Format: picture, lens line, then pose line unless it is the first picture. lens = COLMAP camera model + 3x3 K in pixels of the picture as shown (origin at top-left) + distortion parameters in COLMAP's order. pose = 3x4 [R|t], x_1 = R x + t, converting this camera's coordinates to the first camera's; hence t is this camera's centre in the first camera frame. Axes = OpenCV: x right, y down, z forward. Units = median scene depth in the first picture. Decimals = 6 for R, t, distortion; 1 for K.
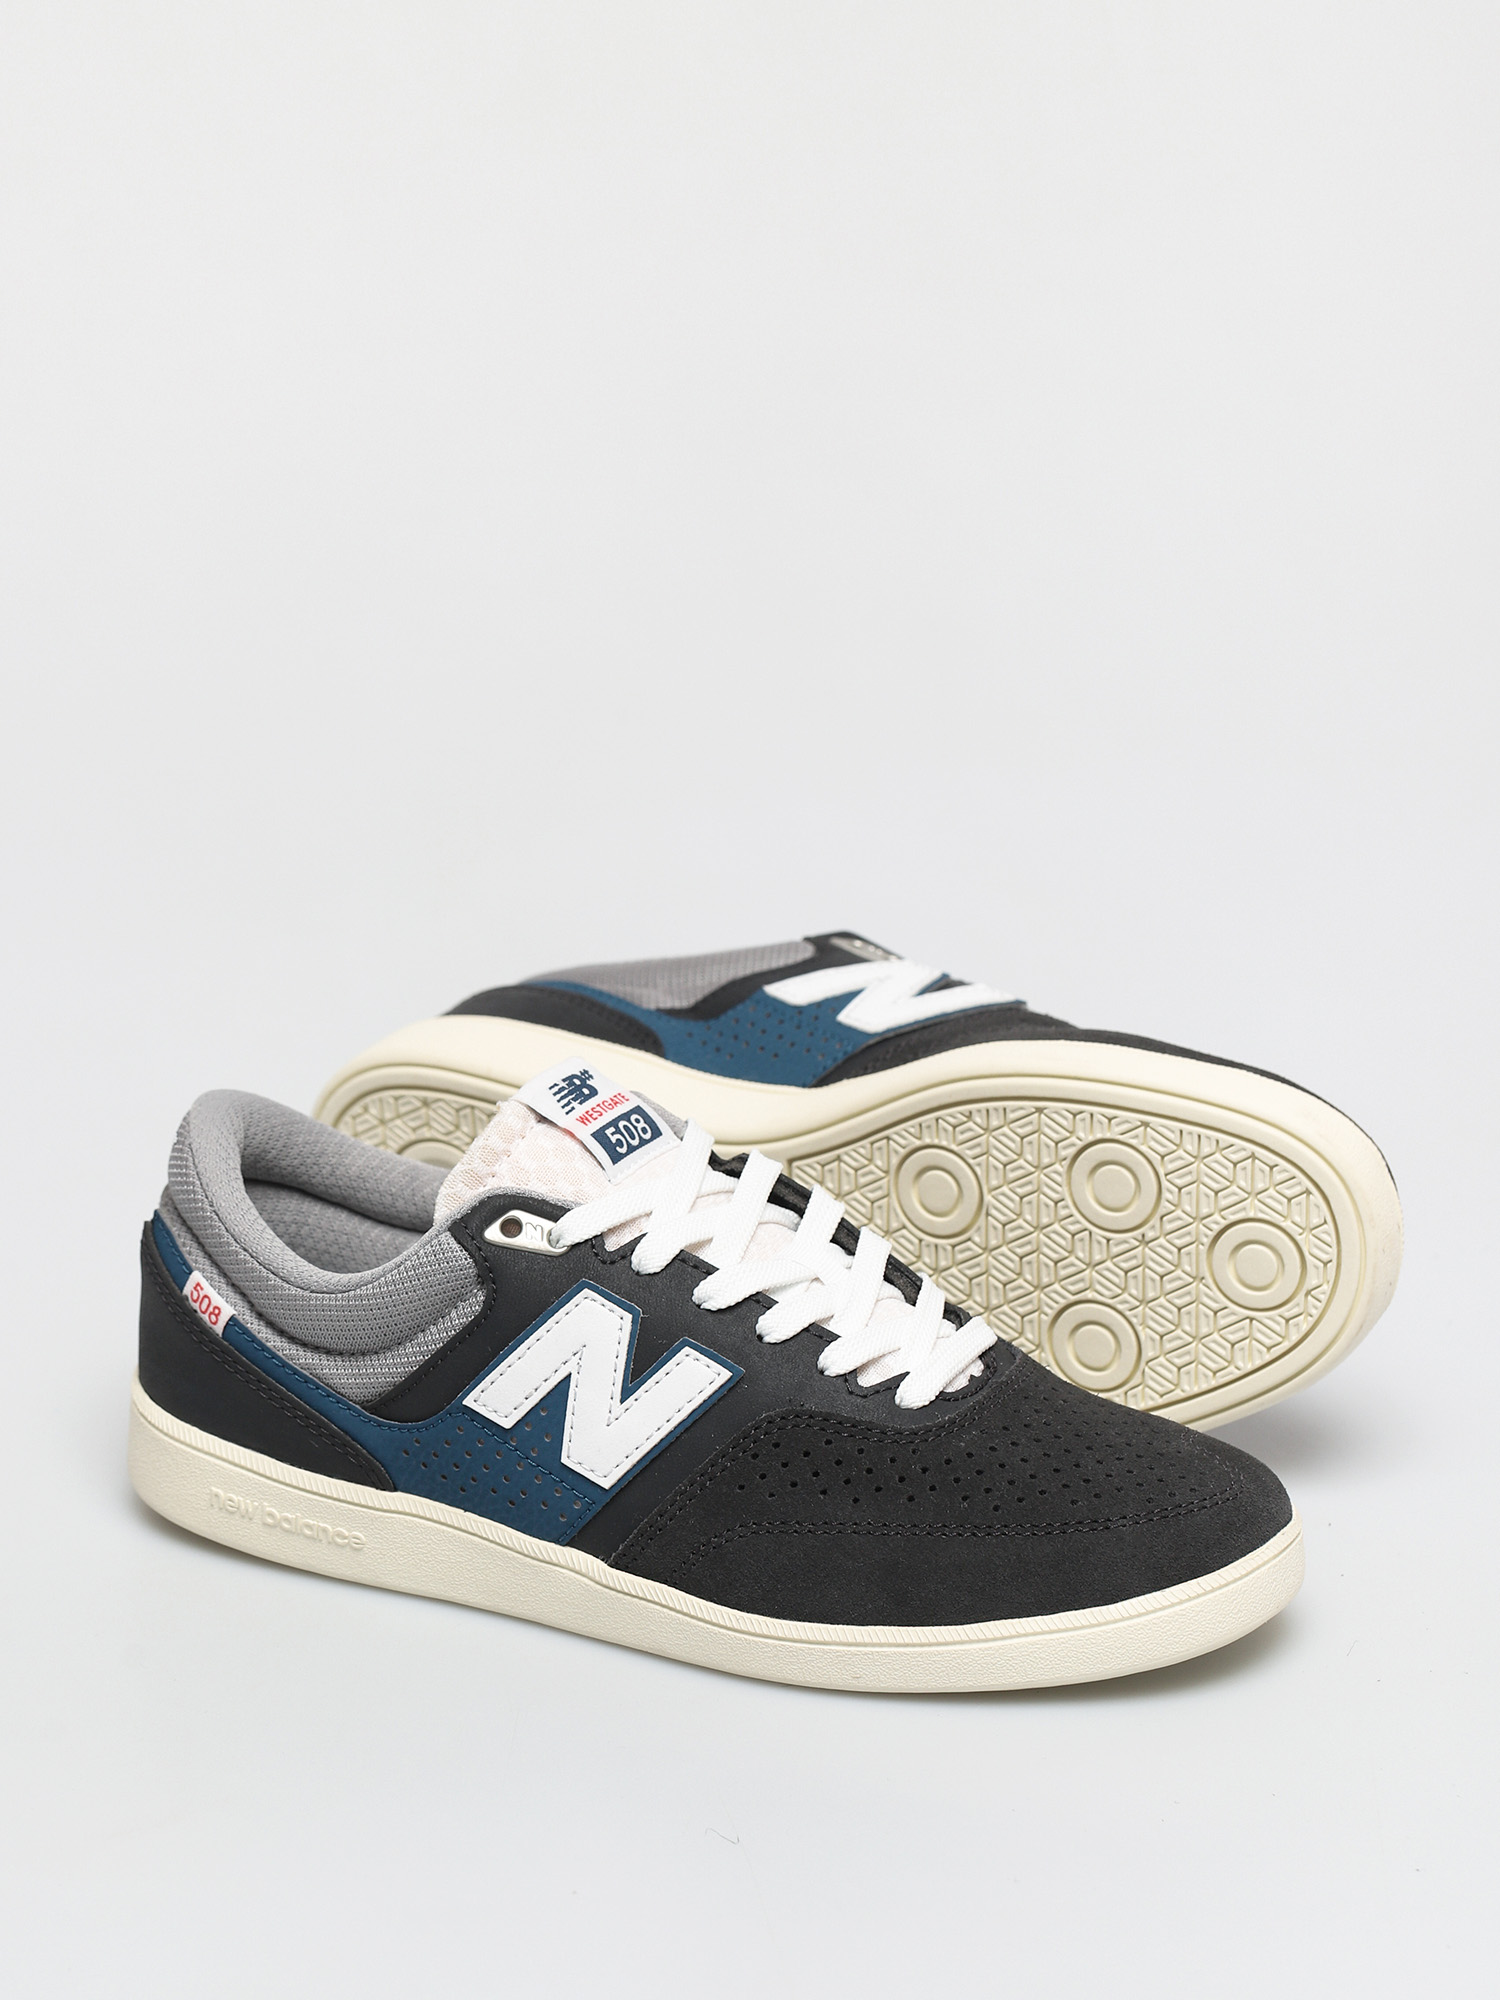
lens RADIAL K [[6787.4, 0, 750.0], [0, 6787.4, 1000.0], [0, 0, 1]] dist [0.028315, -1.278159]
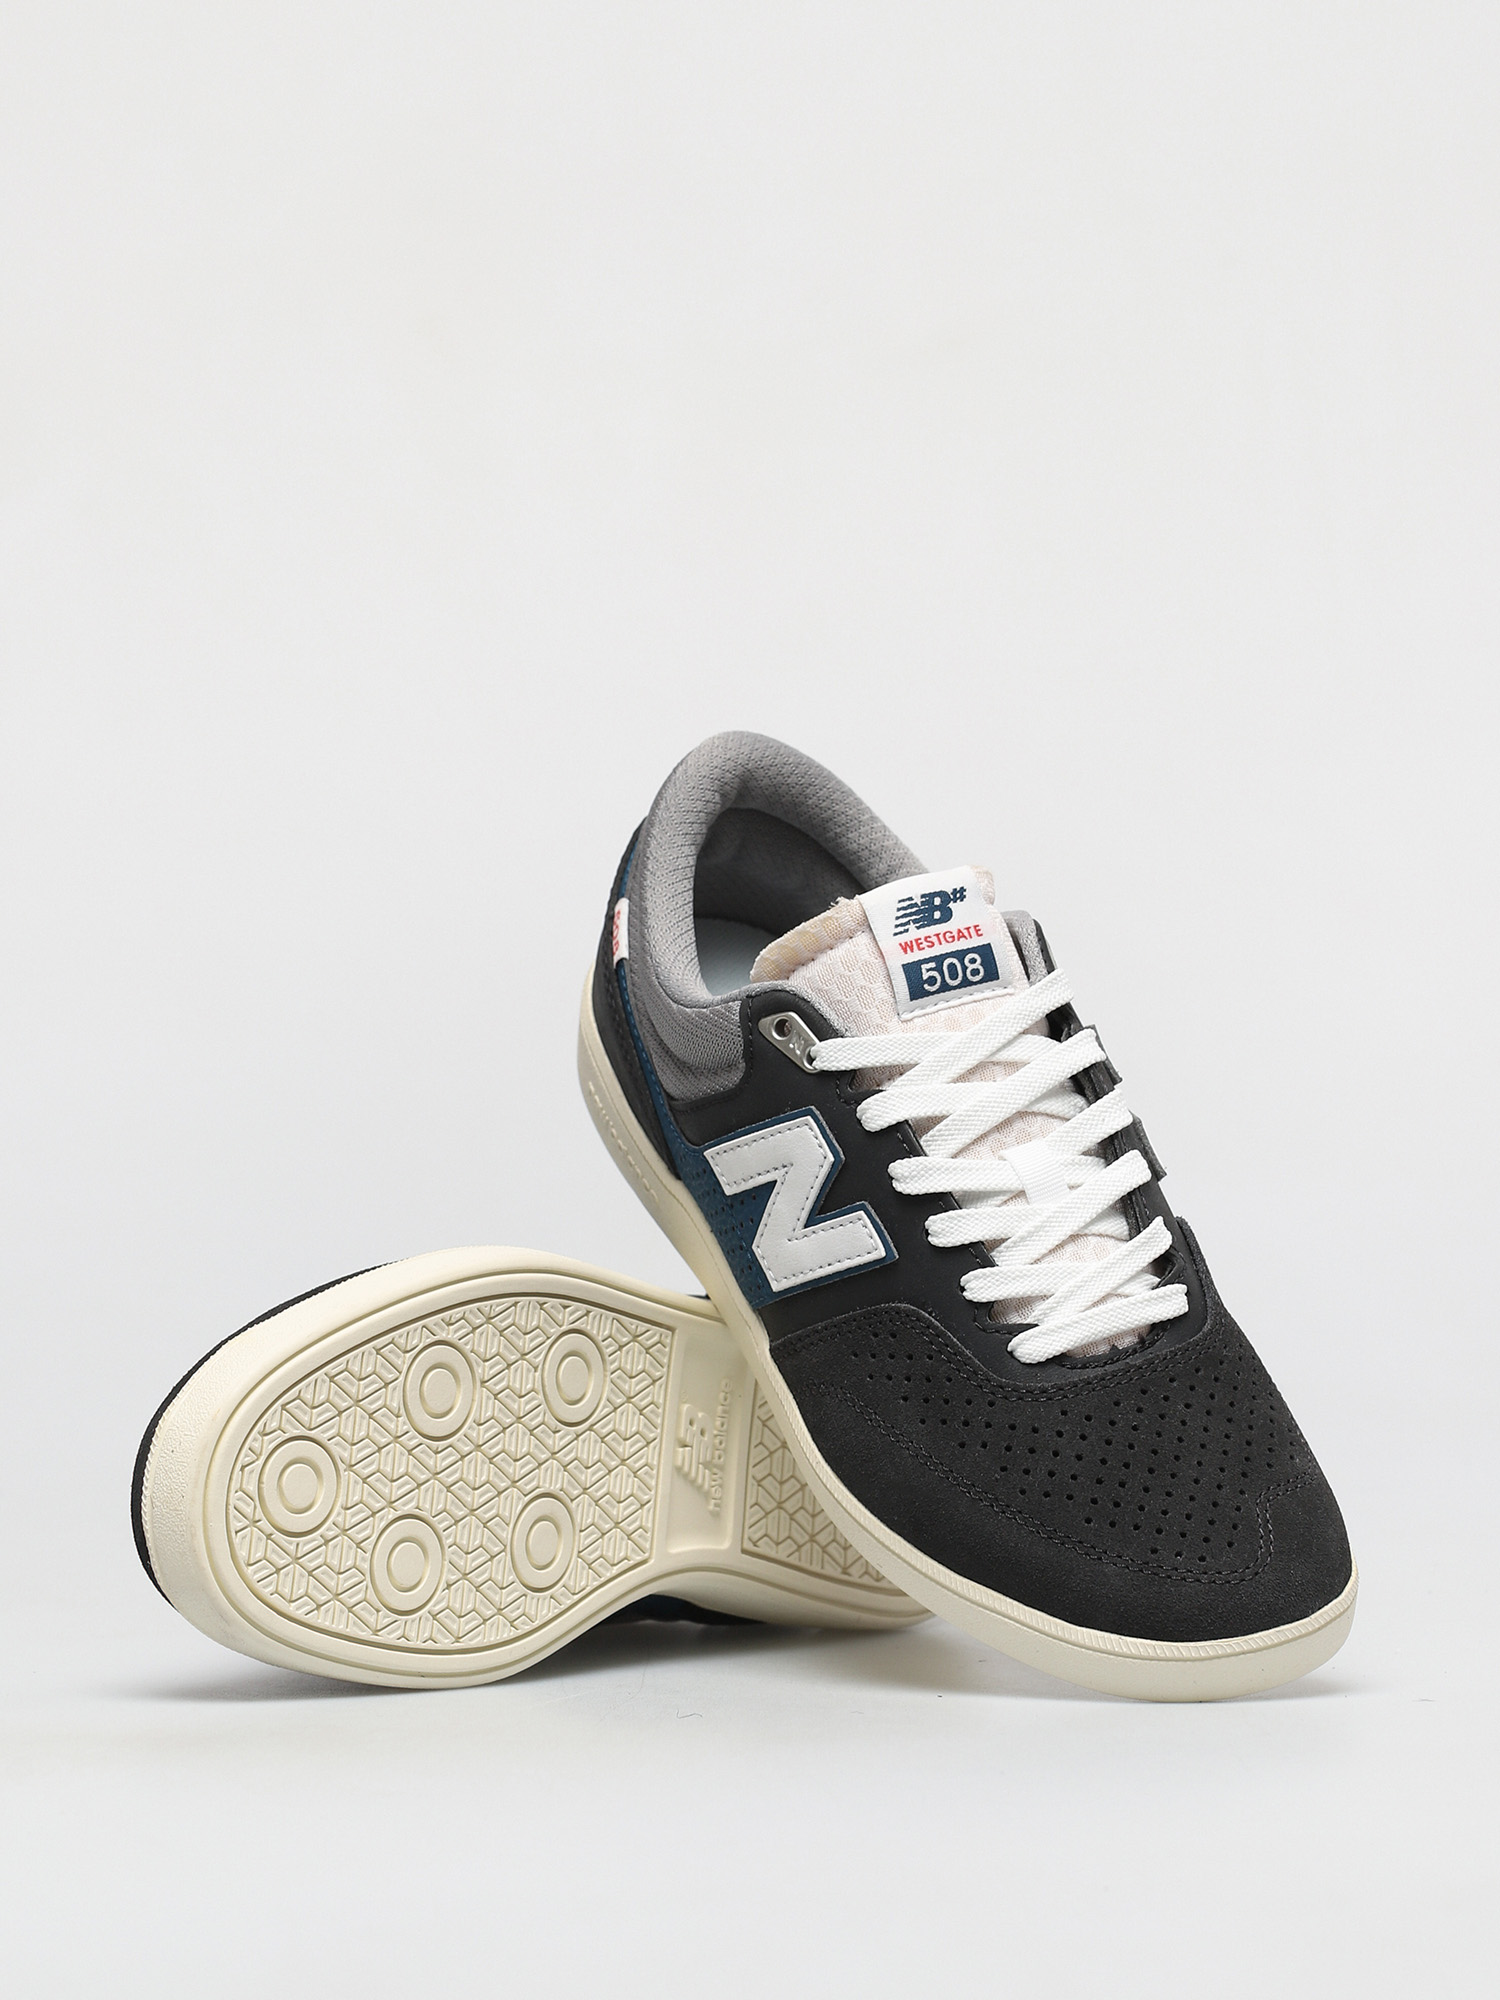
lens RADIAL K [[6787.4, 0, 750.0], [0, 6787.4, 1000.0], [0, 0, 1]] dist [0.028315, -1.278159]
pose [[0.786635, 0.432628, -0.440497, 0.418277], [-0.238231, 0.870882, 0.429896, -0.416820], [0.569606, -0.233231, 0.788132, 0.176346]]
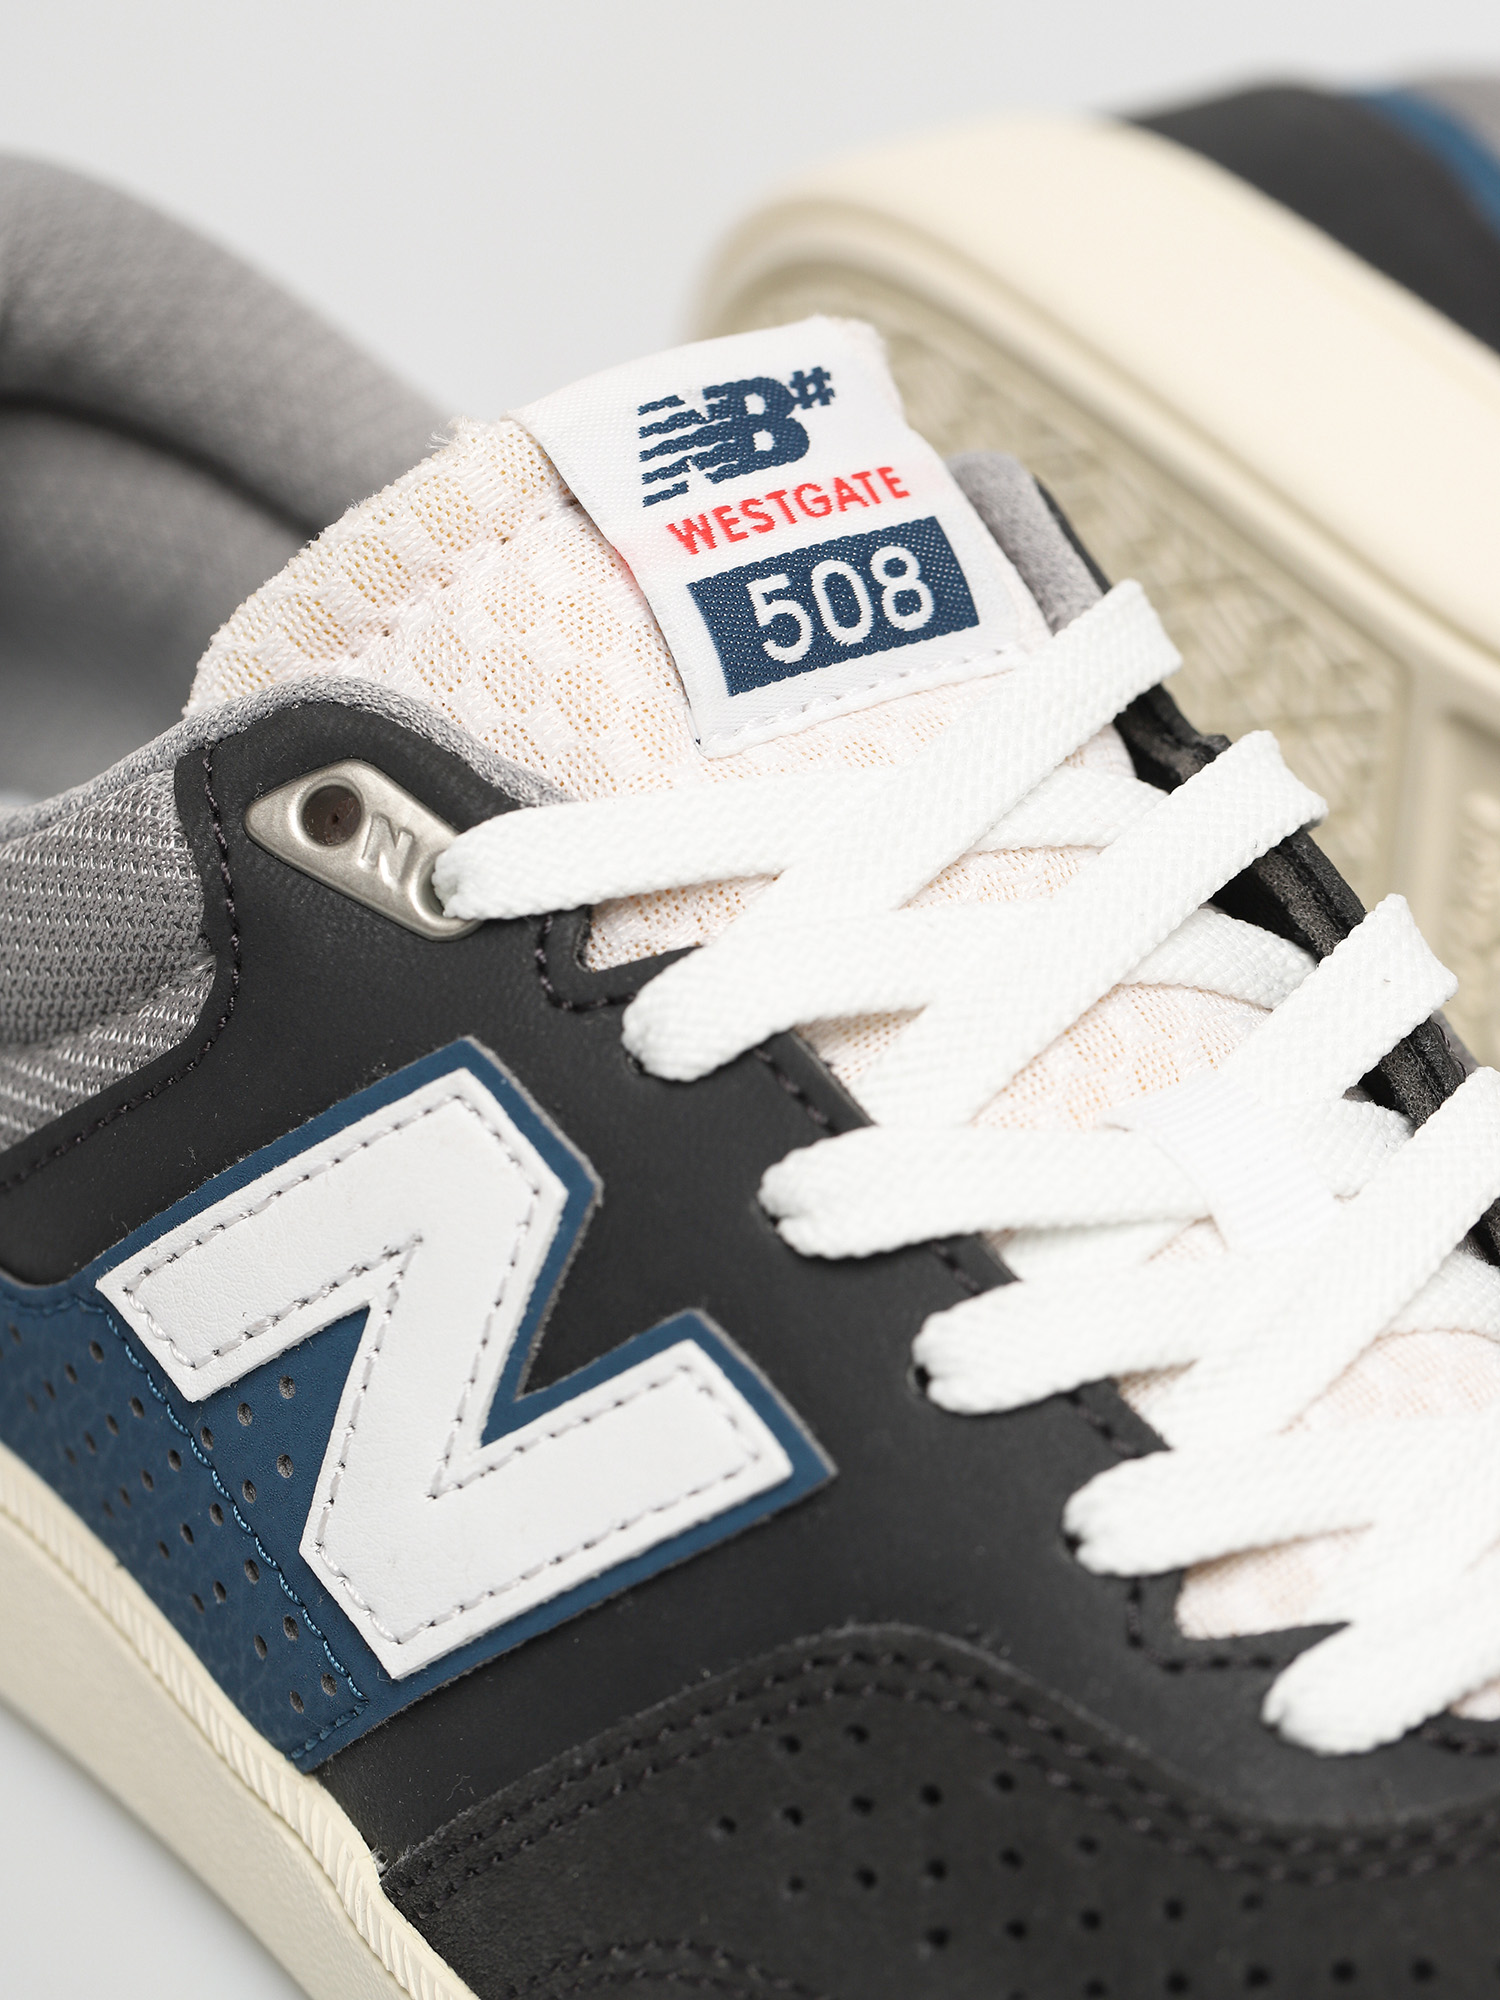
lens RADIAL K [[6787.4, 0, 750.0], [0, 6787.4, 1000.0], [0, 0, 1]] dist [0.028315, -1.278159]
pose [[0.904903, 0.274816, -0.325004, 0.090170], [-0.207805, 0.951675, 0.226125, -0.035234], [0.371440, -0.137083, 0.918281, 0.709797]]
